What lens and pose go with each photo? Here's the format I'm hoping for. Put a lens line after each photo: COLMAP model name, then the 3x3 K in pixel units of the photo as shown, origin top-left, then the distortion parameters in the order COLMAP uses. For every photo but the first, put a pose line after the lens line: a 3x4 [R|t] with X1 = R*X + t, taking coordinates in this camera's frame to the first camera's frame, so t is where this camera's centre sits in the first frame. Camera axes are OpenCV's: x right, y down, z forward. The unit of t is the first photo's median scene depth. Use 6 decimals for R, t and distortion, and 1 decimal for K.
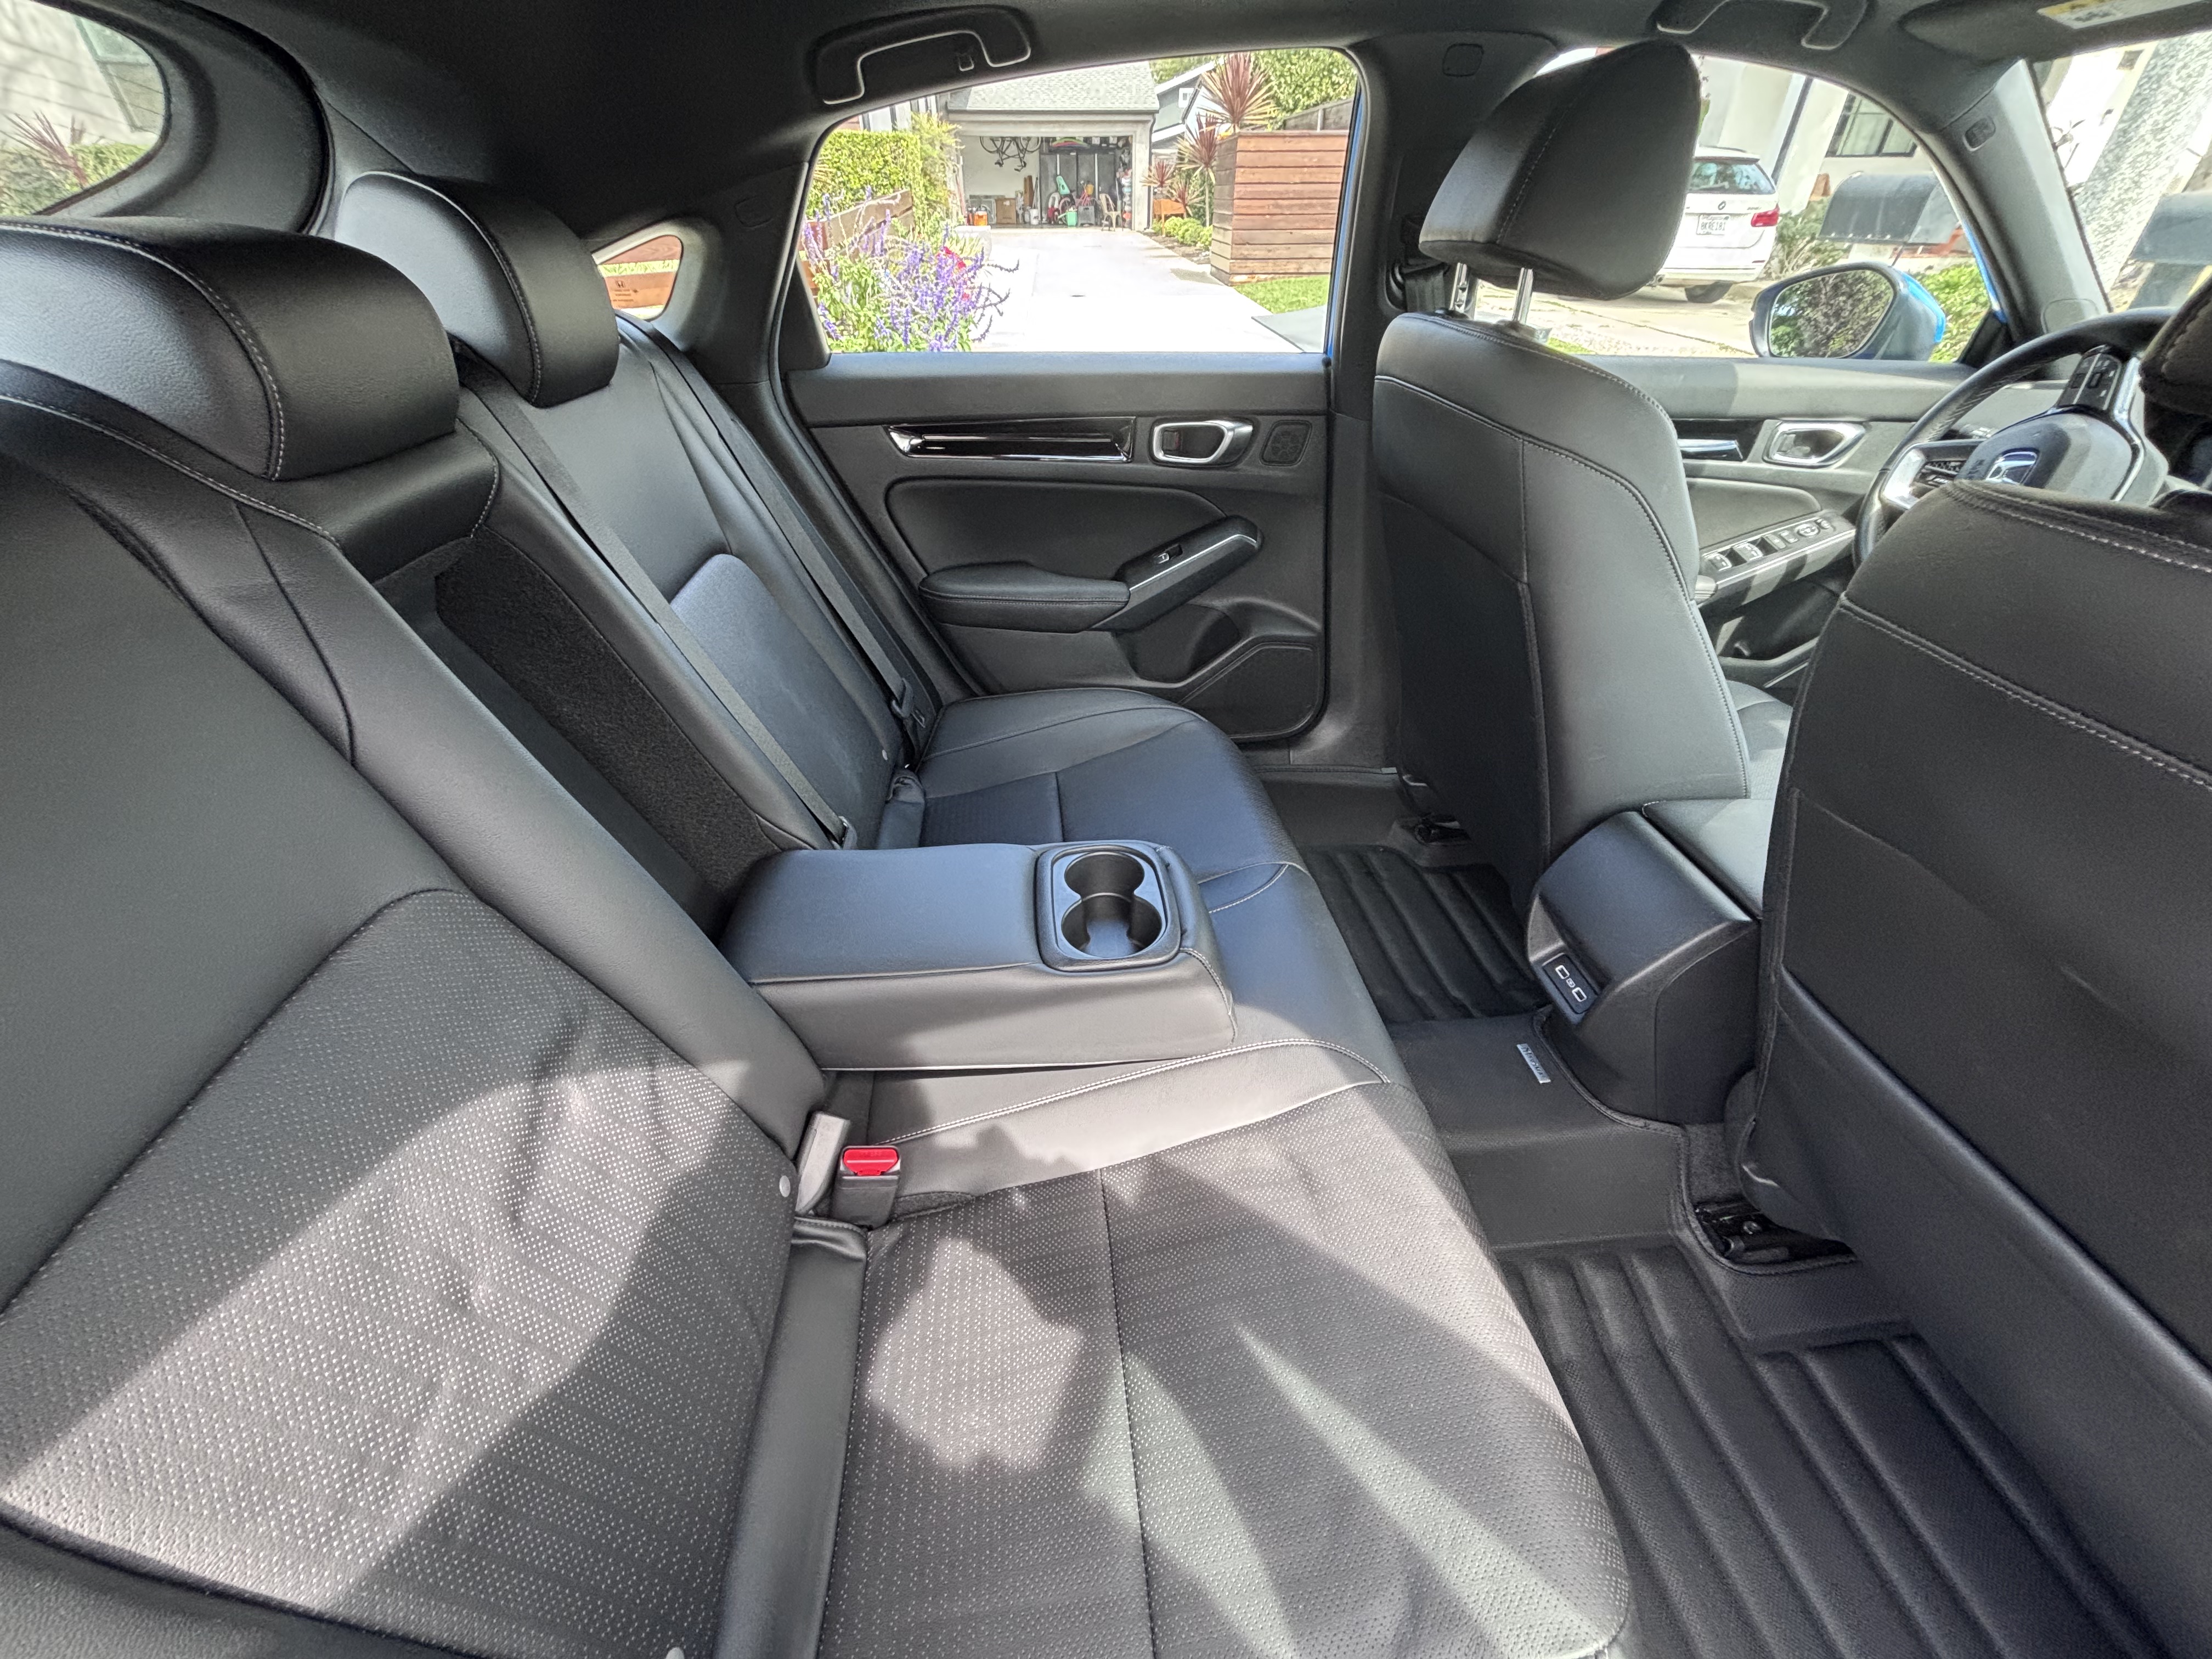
lens RADIAL K [[906.6, 0, 1106.0], [0, 906.6, 829.5], [0, 0, 1]] dist [0.000887, 0.000141]
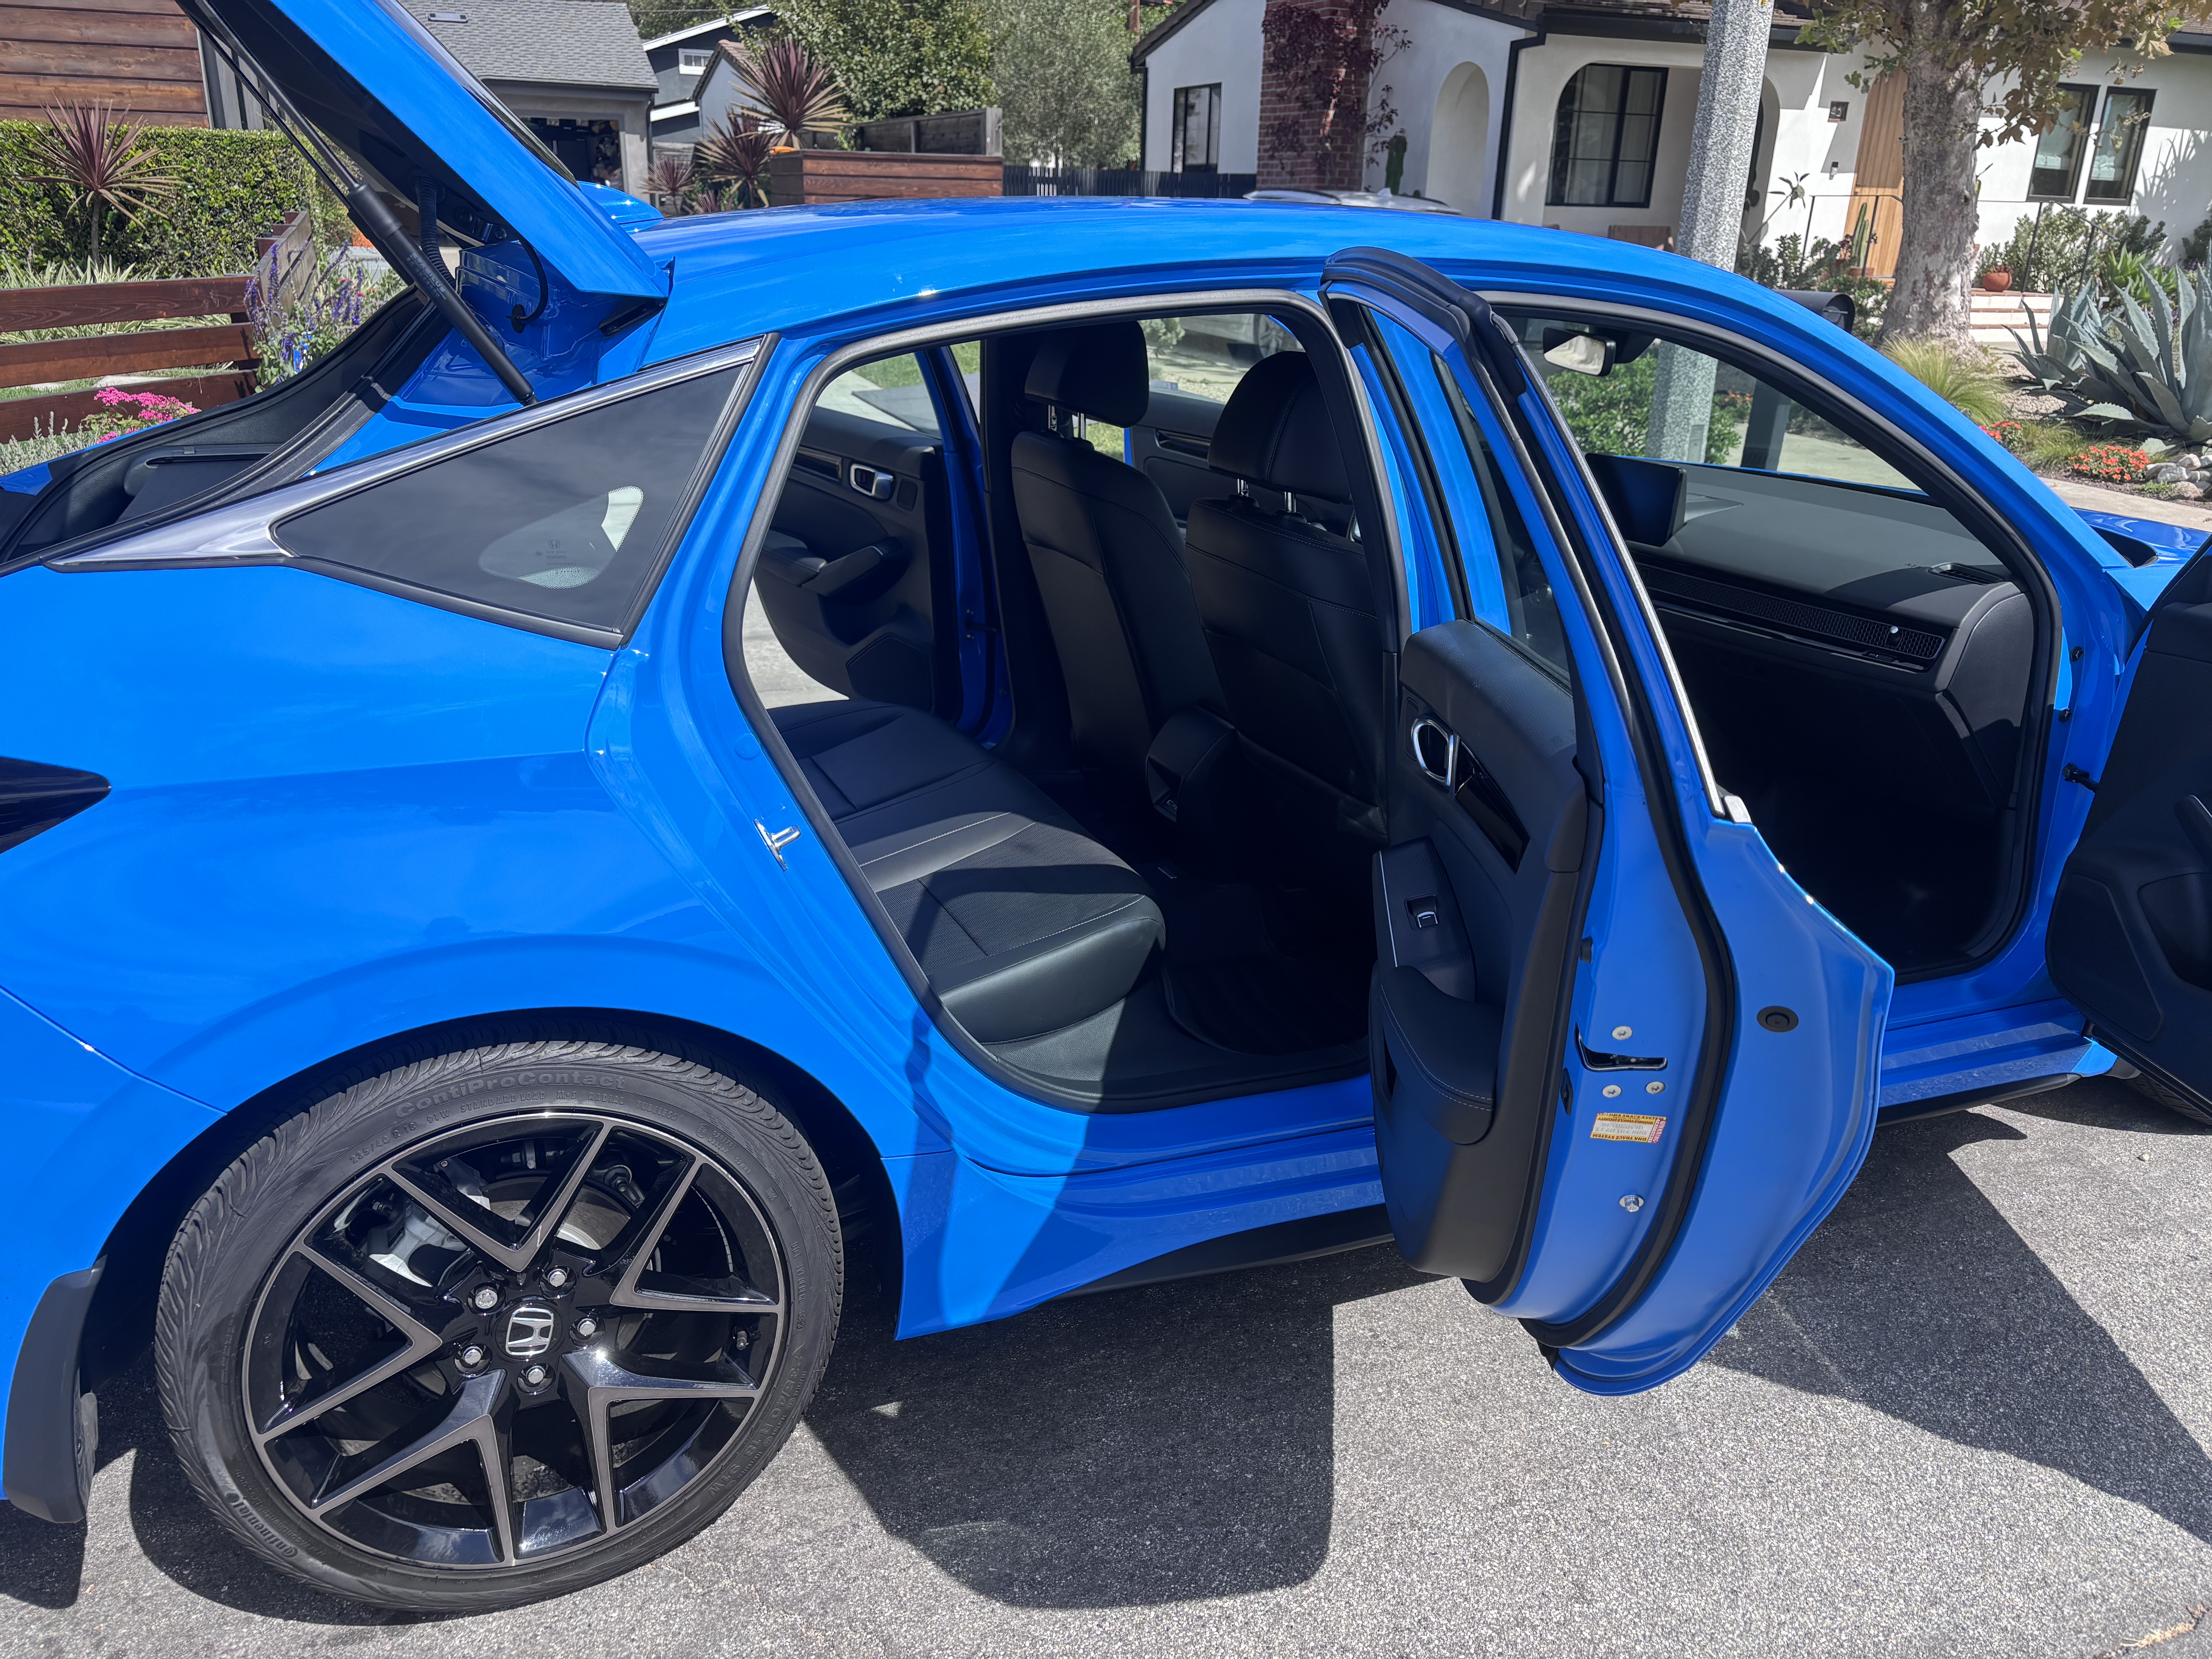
lens RADIAL K [[1677.3, 0, 1106.0], [0, 1677.3, 829.5], [0, 0, 1]] dist [-0.009224, -0.004832]
pose [[0.955916, -0.072072, 0.284659, -0.026690], [0.140095, 0.963906, -0.226402, 0.049471], [-0.258067, 0.256301, 0.931510, -0.099756]]
